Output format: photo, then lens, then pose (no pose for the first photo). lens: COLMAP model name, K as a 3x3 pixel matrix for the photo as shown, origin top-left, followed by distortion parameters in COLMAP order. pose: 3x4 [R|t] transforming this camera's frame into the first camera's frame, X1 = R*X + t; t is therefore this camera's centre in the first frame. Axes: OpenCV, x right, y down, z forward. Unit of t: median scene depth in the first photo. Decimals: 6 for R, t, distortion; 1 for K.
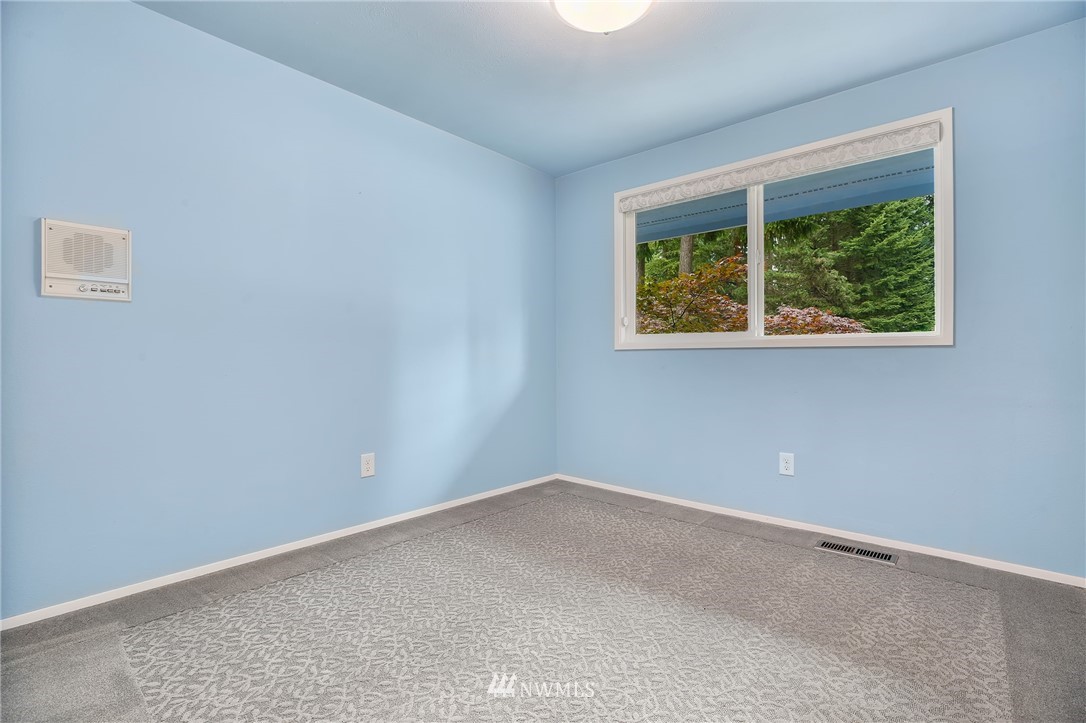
lens RADIAL K [[494.4, 0, 544.5], [0, 494.4, 357.1], [0, 0, 1]] dist [-0.028788, 0.004610]
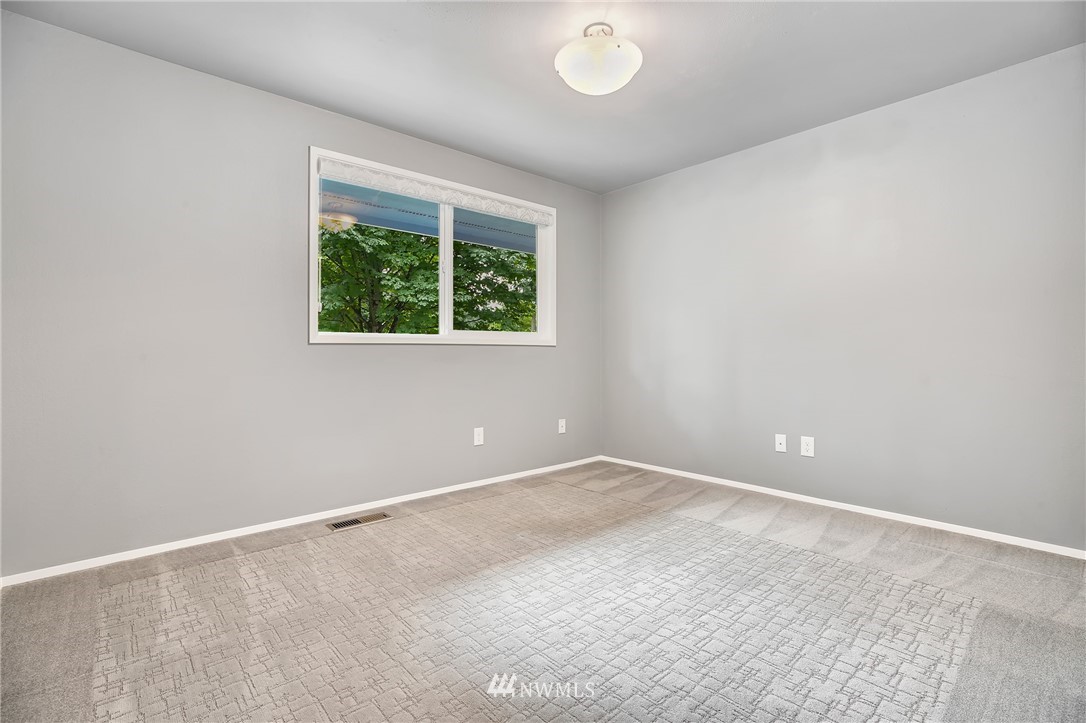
lens RADIAL K [[494.4, 0, 544.3], [0, 494.4, 357.3], [0, 0, 1]] dist [-0.028788, 0.004610]
pose [[0.139546, -0.013761, 0.990120, -0.680656], [0.008088, 0.999886, 0.012757, -0.003489], [-0.990183, 0.006228, 0.139642, 0.600788]]
